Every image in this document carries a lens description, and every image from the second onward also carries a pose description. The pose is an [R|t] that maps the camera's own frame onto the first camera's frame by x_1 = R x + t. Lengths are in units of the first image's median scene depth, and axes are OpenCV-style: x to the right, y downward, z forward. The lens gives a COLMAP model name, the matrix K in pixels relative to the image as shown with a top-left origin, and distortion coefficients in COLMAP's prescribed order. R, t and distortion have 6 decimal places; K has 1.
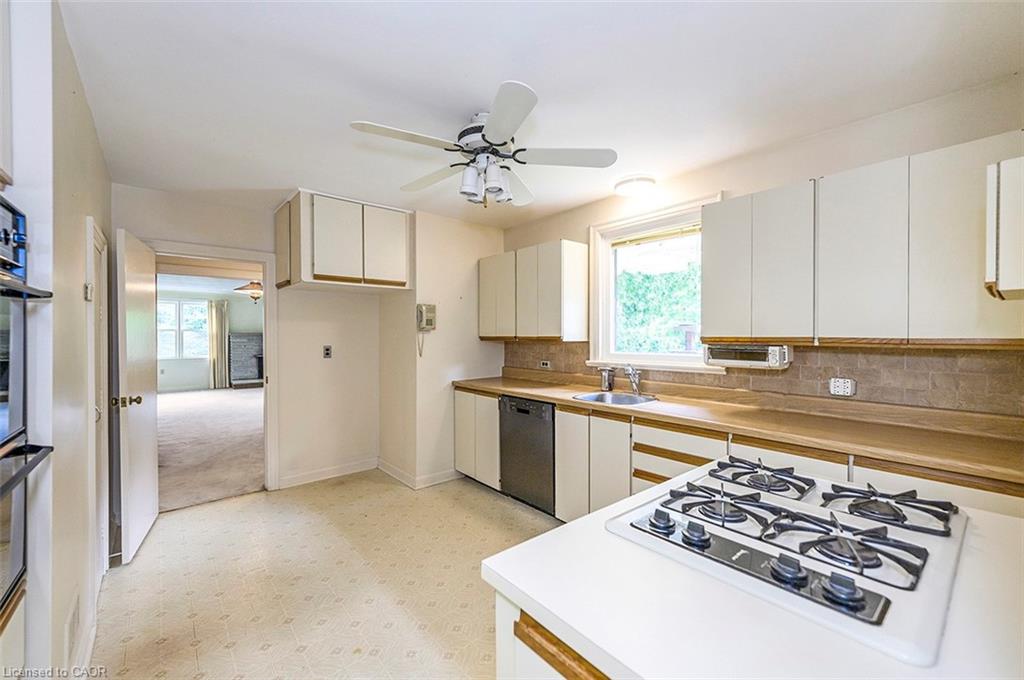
lens RADIAL K [[407.5, 0, 506.9], [0, 407.5, 339.2], [0, 0, 1]] dist [0.002483, 0.000573]
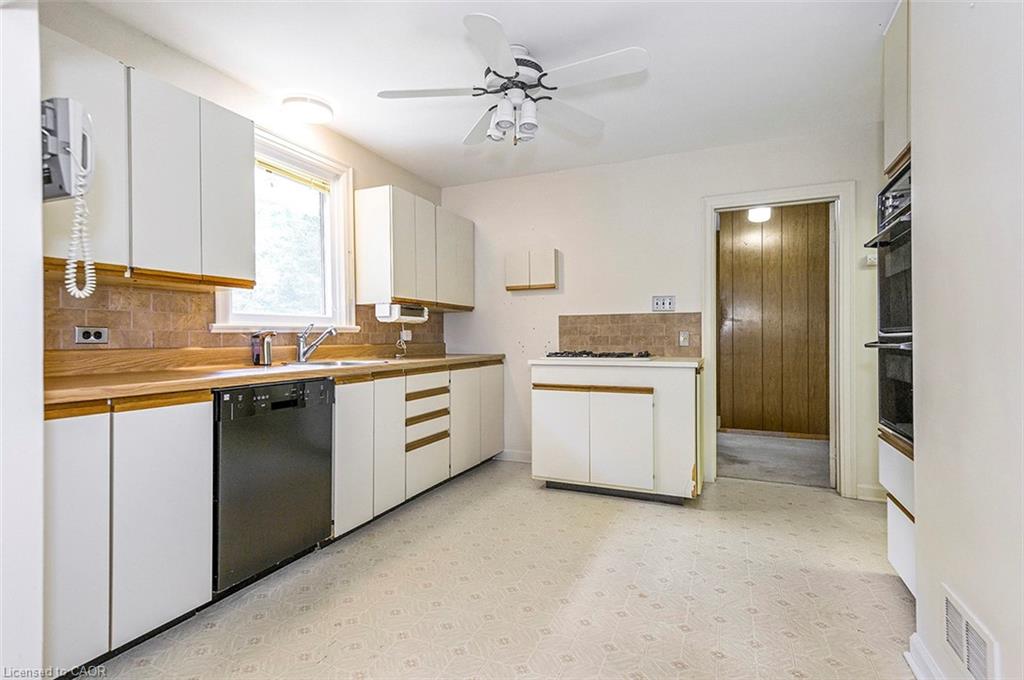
lens RADIAL K [[500.5, 0, 511.4], [0, 500.5, 333.7], [0, 0, 1]] dist [0.013822, -0.000069]
pose [[-0.446363, 0.007360, 0.894821, -0.684954], [0.012659, 0.999918, -0.001910, 0.075574], [-0.894762, 0.010475, -0.446420, 0.951838]]
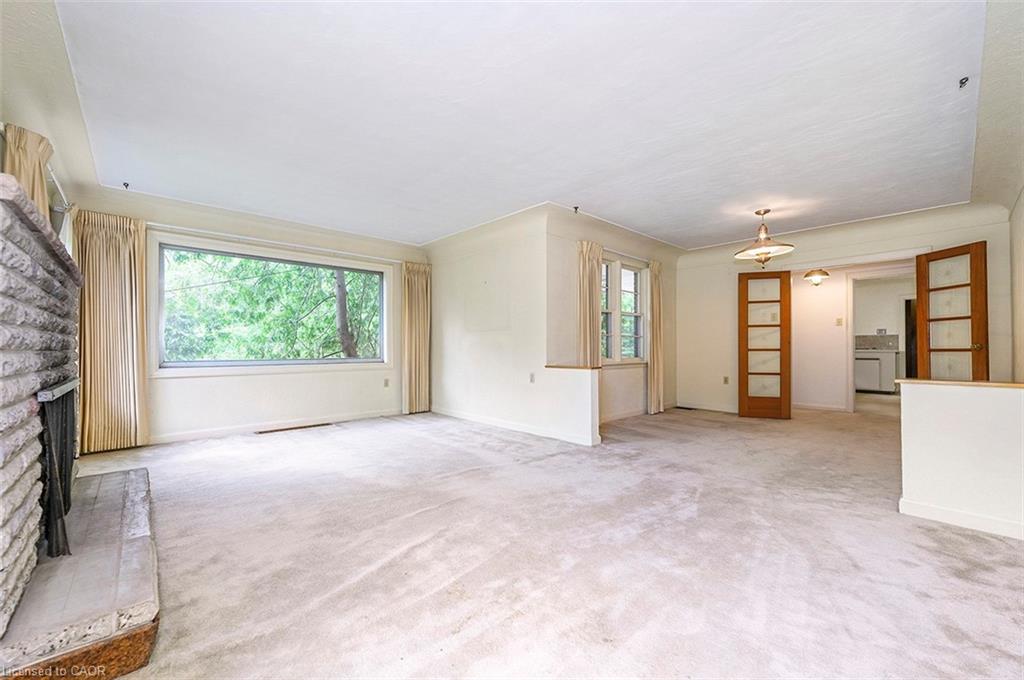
lens RADIAL K [[407.5, 0, 516.7], [0, 407.5, 345.8], [0, 0, 1]] dist [0.002483, 0.000573]
pose [[-0.070237, -0.000686, 0.997530, -2.585121], [0.012054, 0.999926, 0.001537, 0.068545], [-0.997458, 0.012132, -0.070223, 2.986100]]
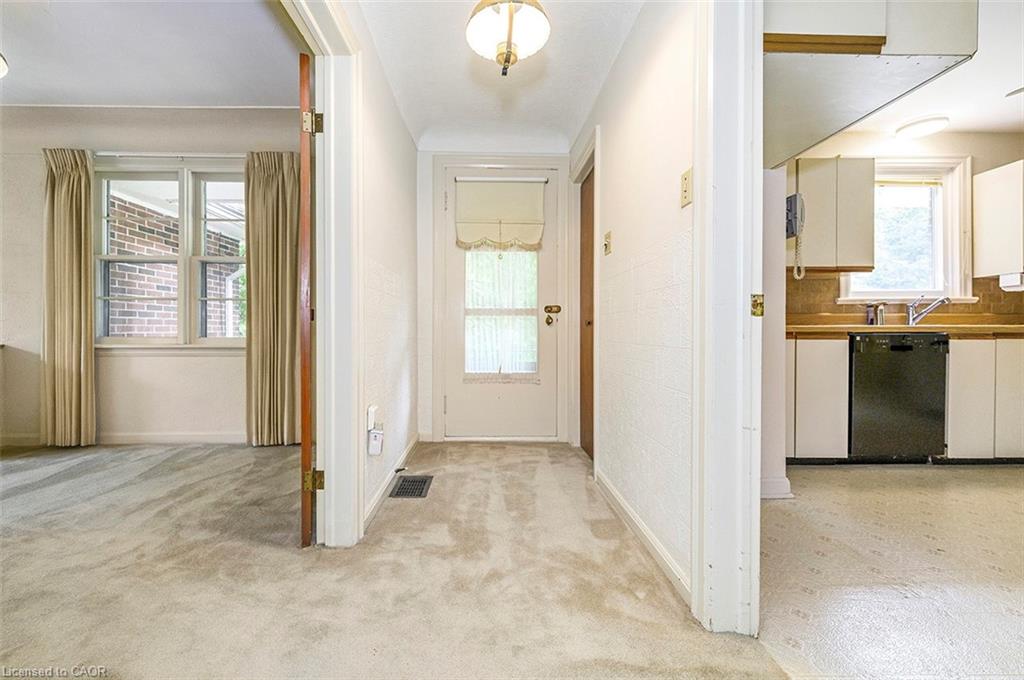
lens RADIAL K [[407.5, 0, 504.4], [0, 407.5, 332.2], [0, 0, 1]] dist [0.002483, 0.000573]
pose [[0.634468, -0.006848, 0.772918, -1.034384], [0.007738, 0.999967, 0.002508, 0.124560], [-0.772910, 0.004389, 0.634500, 1.013814]]
